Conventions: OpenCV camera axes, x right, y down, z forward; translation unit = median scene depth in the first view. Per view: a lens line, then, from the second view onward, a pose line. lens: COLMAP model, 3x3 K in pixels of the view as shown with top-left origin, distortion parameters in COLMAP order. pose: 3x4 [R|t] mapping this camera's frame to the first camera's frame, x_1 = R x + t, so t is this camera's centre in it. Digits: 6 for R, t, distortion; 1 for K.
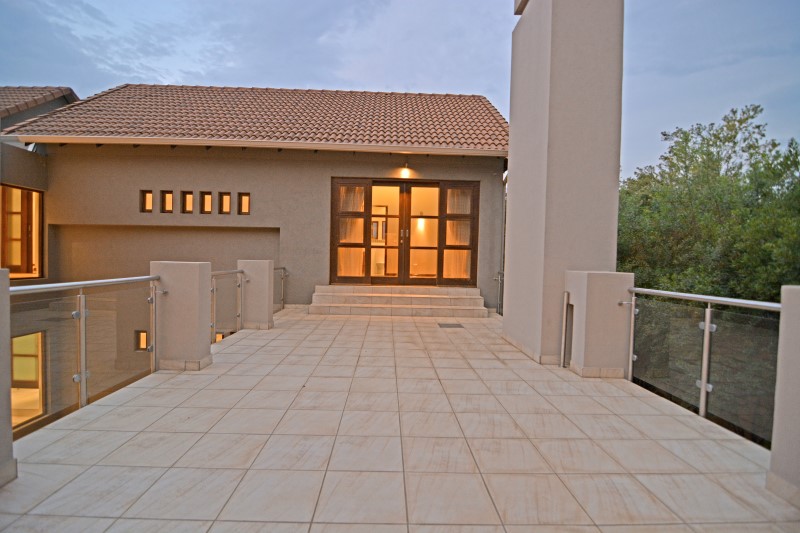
lens RADIAL K [[340.3, 0, 400.0], [0, 340.3, 266.5], [0, 0, 1]] dist [-0.009588, -0.000703]
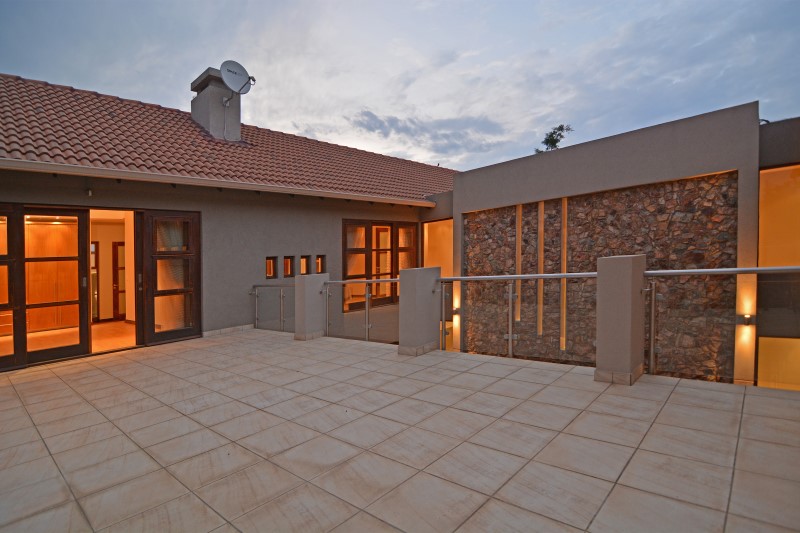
lens RADIAL K [[340.3, 0, 400.0], [0, 340.3, 266.5], [0, 0, 1]] dist [-0.009588, -0.000703]
pose [[-0.610792, 0.027187, -0.791324, 0.443025], [0.033982, 0.999390, 0.008106, -0.036621], [0.791061, -0.021939, -0.611343, 1.924765]]
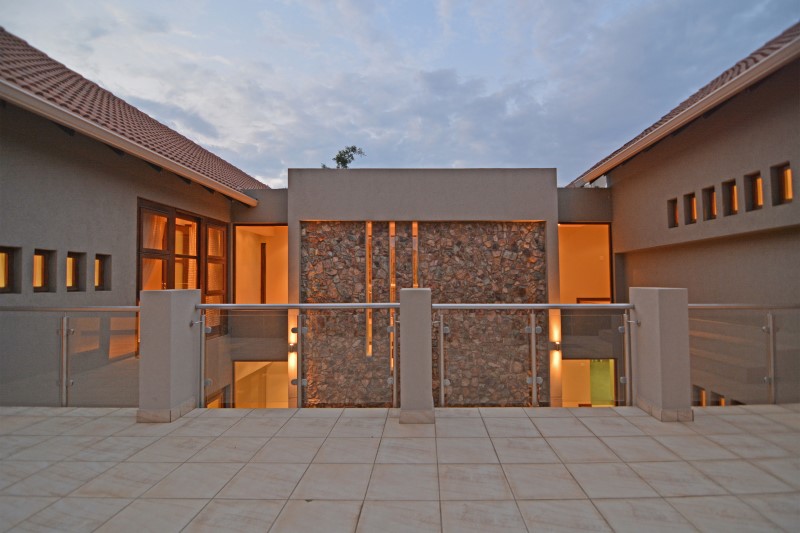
lens RADIAL K [[384.8, 0, 368.9], [0, 384.8, 283.1], [0, 0, 1]] dist [0.002869, -0.011171]
pose [[0.005084, -0.010344, -0.999934, 0.357066], [-0.026526, 0.999593, -0.010475, -0.018217], [0.999635, 0.026578, 0.004807, 0.992318]]
